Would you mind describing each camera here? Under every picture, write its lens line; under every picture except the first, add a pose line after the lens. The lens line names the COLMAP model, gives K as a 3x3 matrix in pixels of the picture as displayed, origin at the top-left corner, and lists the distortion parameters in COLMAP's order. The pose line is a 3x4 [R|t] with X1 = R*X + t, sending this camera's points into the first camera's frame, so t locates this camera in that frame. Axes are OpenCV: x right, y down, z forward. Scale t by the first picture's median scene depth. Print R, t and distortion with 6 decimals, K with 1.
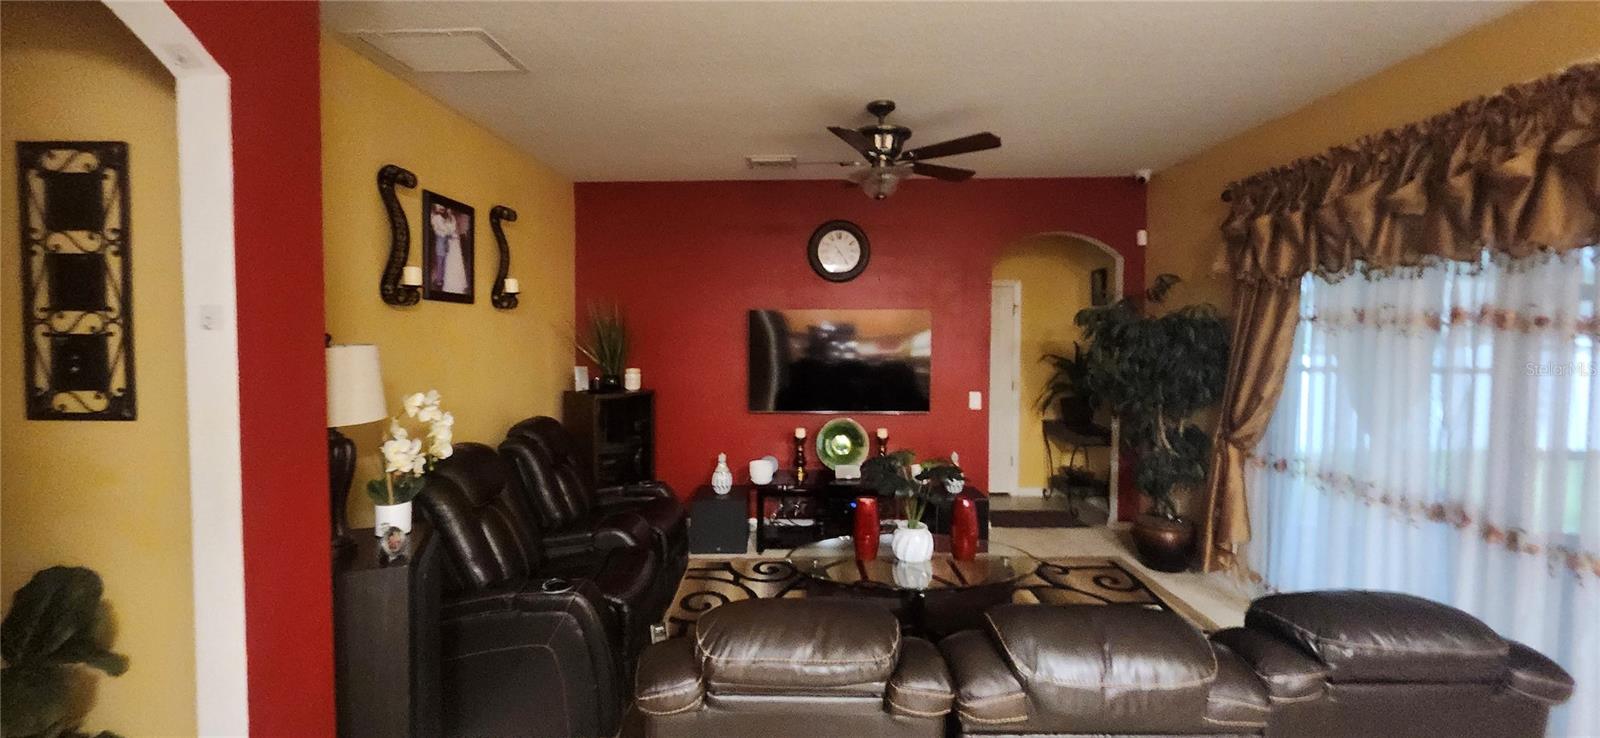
lens RADIAL K [[635.8, 0, 797.7], [0, 635.8, 354.2], [0, 0, 1]] dist [-0.001834, 0.002184]
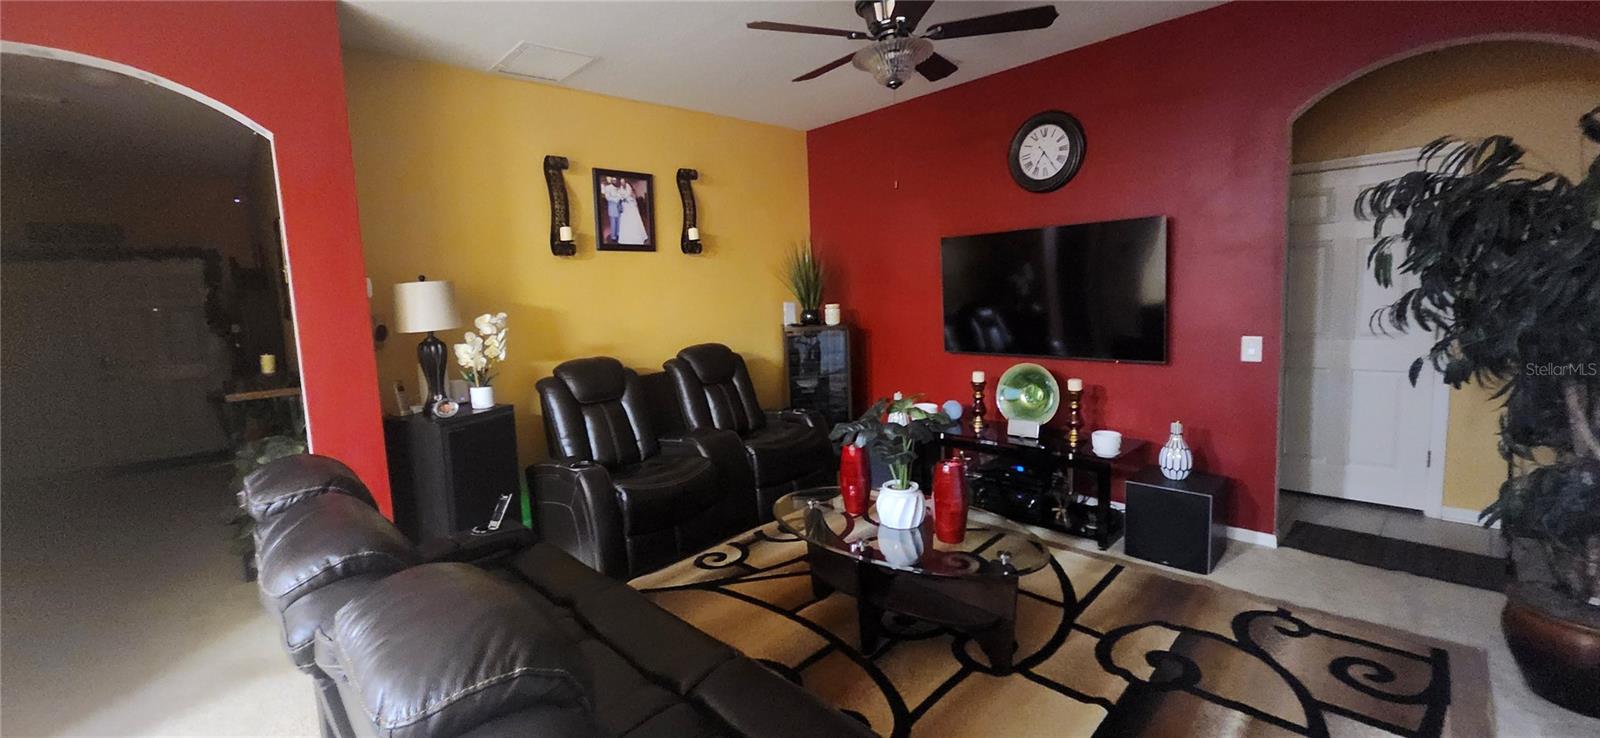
lens RADIAL K [[635.8, 0, 797.7], [0, 635.8, 354.2], [0, 0, 1]] dist [-0.001834, 0.002184]
pose [[0.699104, 0.043967, -0.713667, 0.548672], [0.013791, 0.997093, 0.074938, 0.030835], [0.714887, -0.062232, 0.696465, 0.281296]]
